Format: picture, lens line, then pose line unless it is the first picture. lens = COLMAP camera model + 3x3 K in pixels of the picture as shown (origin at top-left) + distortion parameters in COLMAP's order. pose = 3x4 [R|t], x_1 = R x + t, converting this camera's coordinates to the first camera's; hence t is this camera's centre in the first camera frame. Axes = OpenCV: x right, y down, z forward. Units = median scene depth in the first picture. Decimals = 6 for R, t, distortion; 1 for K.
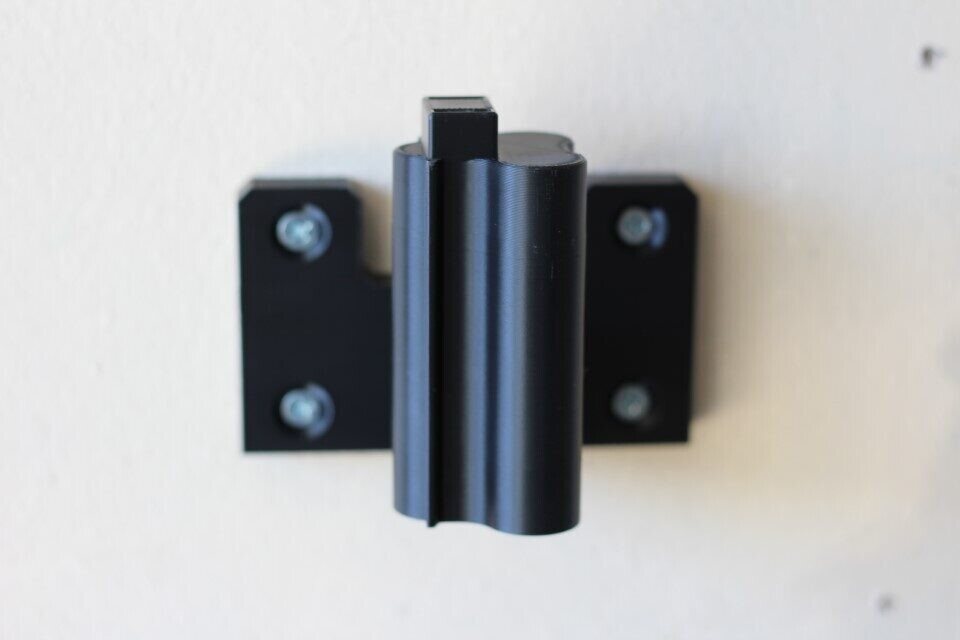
lens RADIAL K [[2409.9, 0, 480.0], [0, 2409.9, 320.0], [0, 0, 1]] dist [-0.110909, -0.264937]
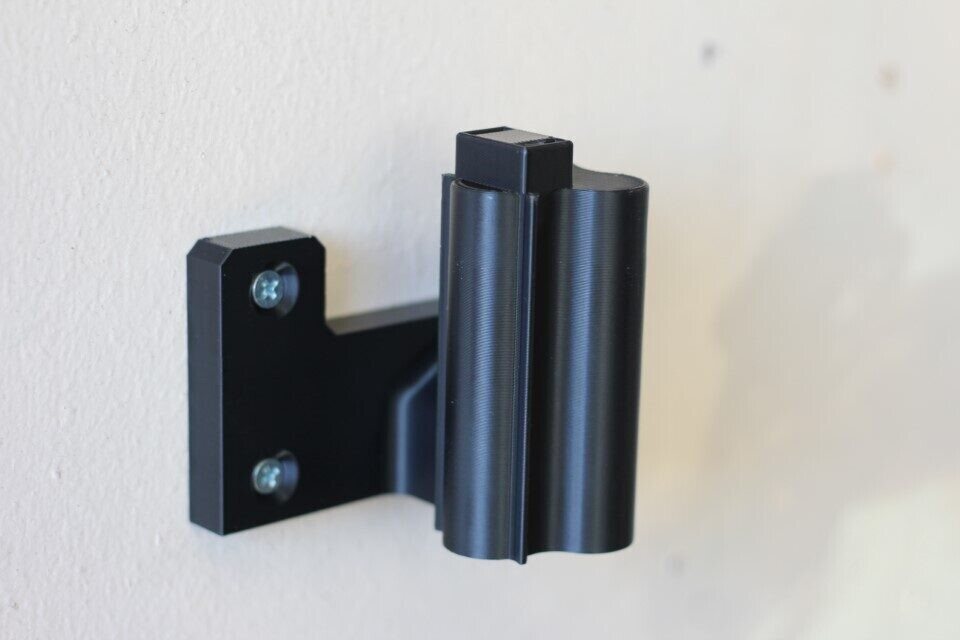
lens RADIAL K [[2409.9, 0, 480.0], [0, 2409.9, 320.0], [0, 0, 1]] dist [-0.110909, -0.264937]
pose [[0.802762, -0.140974, 0.579396, -0.582600], [0.134621, 0.989413, 0.054217, -0.067958], [-0.580905, 0.034476, 0.813241, 0.195314]]
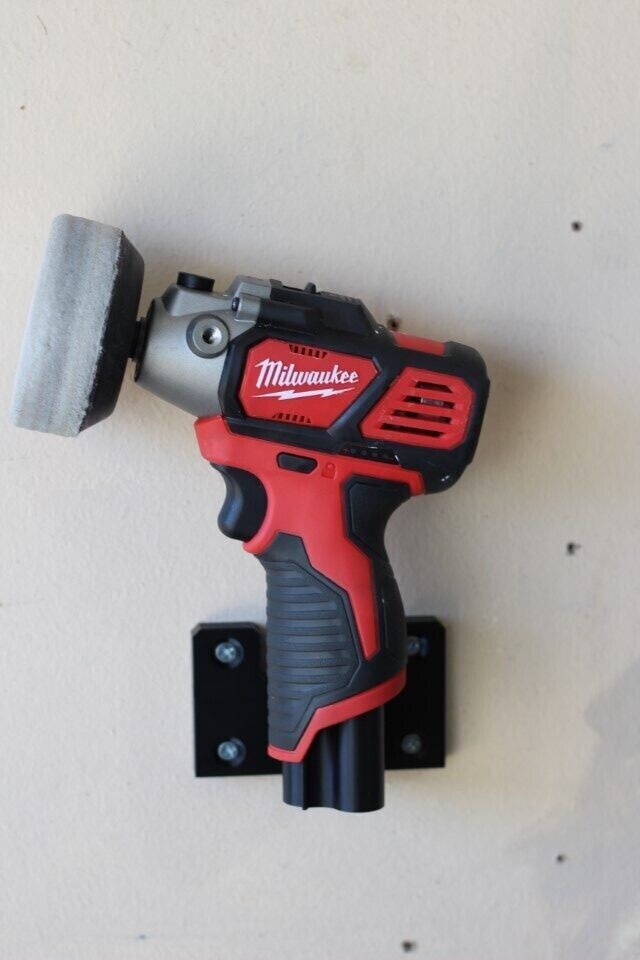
lens RADIAL K [[2409.9, 0, 320.0], [0, 2409.9, 480.0], [0, 0, 1]] dist [-0.110909, -0.264937]
pose [[0.999625, -0.019522, 0.019225, -0.038688], [0.021379, 0.994584, -0.101710, 0.020984], [-0.017135, 0.102083, 0.994628, -0.862820]]
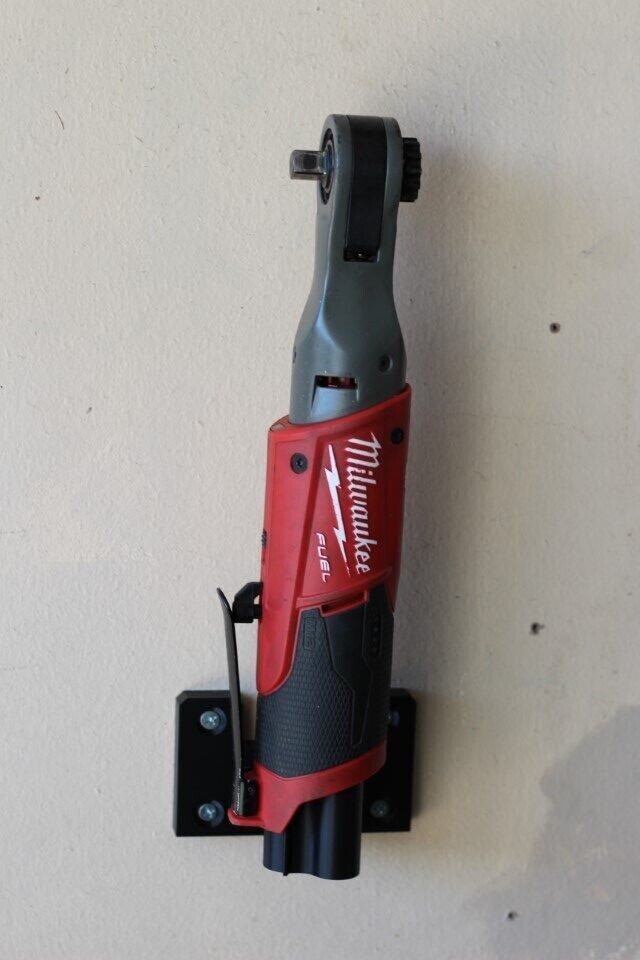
lens RADIAL K [[2409.9, 0, 320.0], [0, 2409.9, 480.0], [0, 0, 1]] dist [-0.110909, -0.264937]
pose [[0.995895, 0.014227, 0.089394, -0.169910], [-0.007901, 0.997465, -0.070723, -0.097288], [-0.090173, 0.069726, 0.993482, -0.969338]]
